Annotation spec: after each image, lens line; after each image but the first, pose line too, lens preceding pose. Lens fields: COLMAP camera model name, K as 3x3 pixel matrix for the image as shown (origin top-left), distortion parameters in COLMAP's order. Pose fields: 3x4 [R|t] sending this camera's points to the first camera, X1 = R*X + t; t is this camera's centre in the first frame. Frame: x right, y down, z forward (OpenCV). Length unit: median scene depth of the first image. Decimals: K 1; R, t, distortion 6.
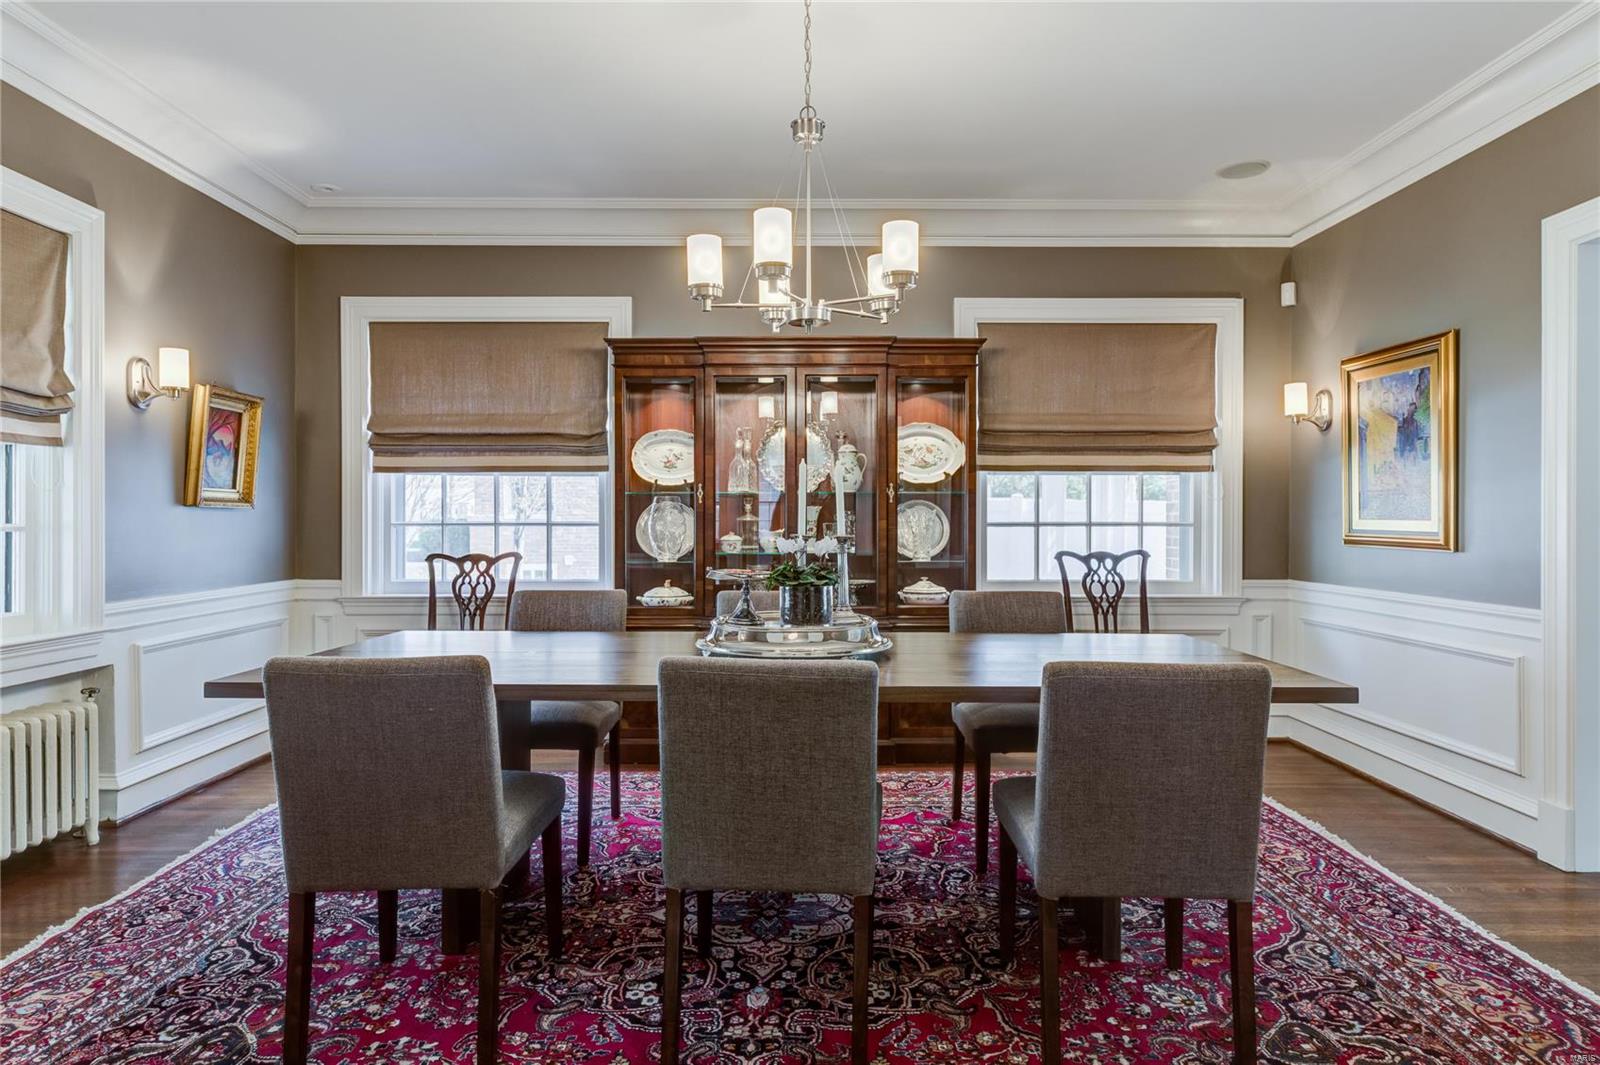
lens RADIAL K [[940.6, 0, 790.3], [0, 940.6, 515.4], [0, 0, 1]] dist [-0.002997, -0.006587]
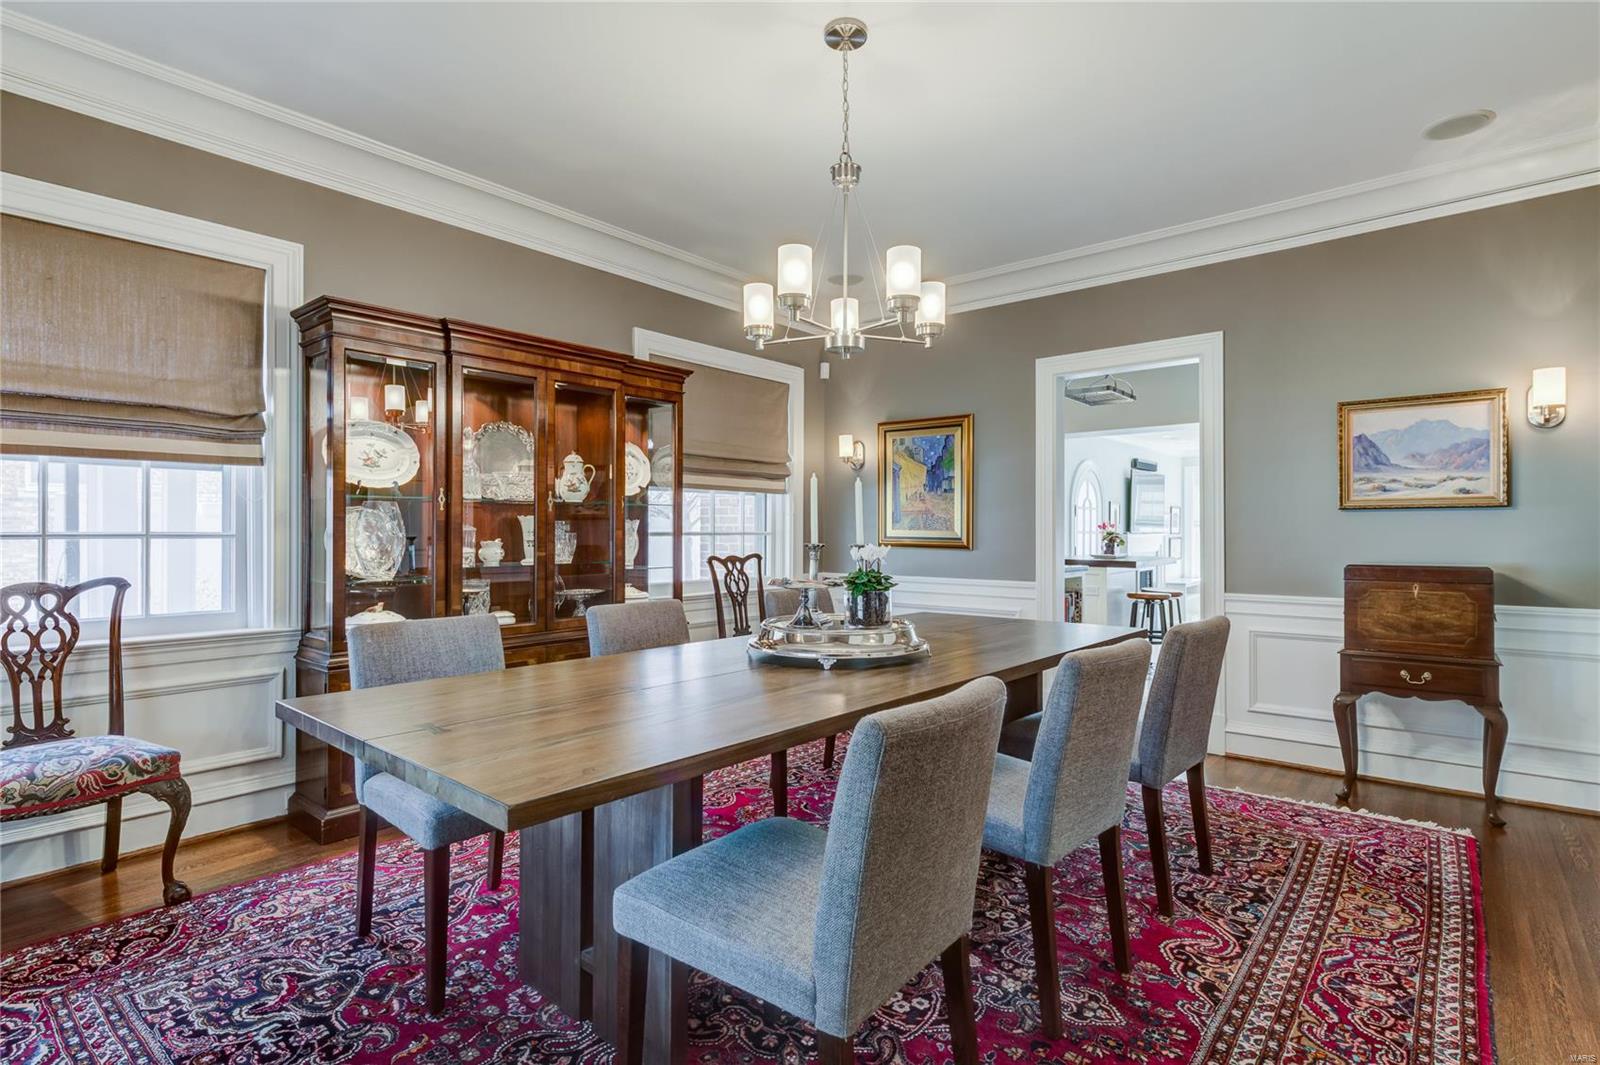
lens RADIAL K [[804.2, 0, 811.6], [0, 804.2, 524.9], [0, 0, 1]] dist [0.000997, -0.004577]
pose [[0.636360, 0.005770, 0.771371, -0.422300], [-0.005693, 0.999980, -0.002783, 0.000205], [-0.771371, -0.002621, 0.636380, 0.251805]]
